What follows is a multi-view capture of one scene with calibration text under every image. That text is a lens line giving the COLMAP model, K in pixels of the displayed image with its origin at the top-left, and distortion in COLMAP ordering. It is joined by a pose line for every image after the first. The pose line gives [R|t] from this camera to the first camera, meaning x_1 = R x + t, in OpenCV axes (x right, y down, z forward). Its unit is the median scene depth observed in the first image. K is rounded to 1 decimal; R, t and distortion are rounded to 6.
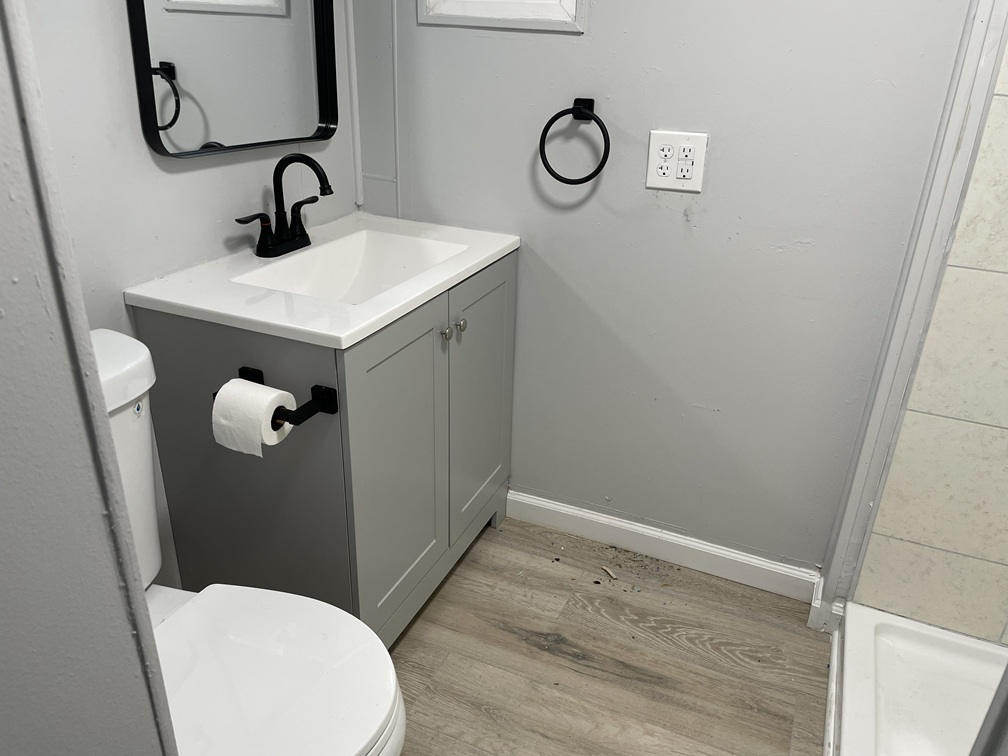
lens RADIAL K [[766.7, 0, 504.8], [0, 766.7, 379.6], [0, 0, 1]] dist [0.075787, -0.099238]
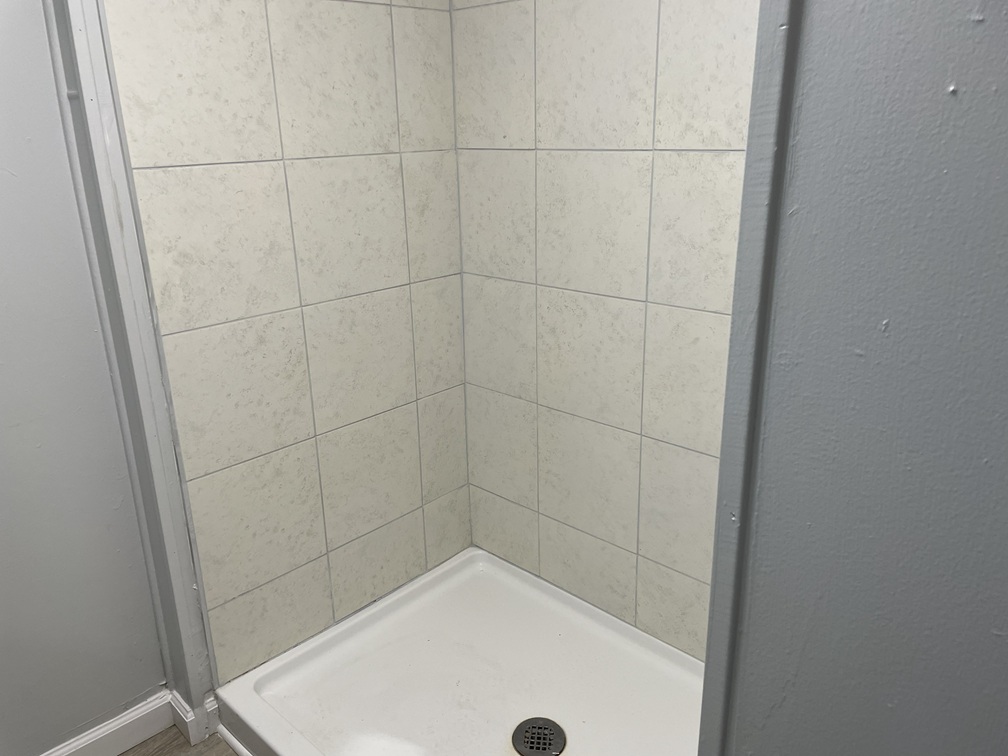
lens RADIAL K [[766.7, 0, 502.9], [0, 766.7, 375.4], [0, 0, 1]] dist [0.075787, -0.099238]
pose [[0.338335, -0.340617, 0.877217, -0.155612], [0.423852, 0.887439, 0.181110, -0.086305], [-0.840166, 0.310534, 0.444623, 0.182096]]
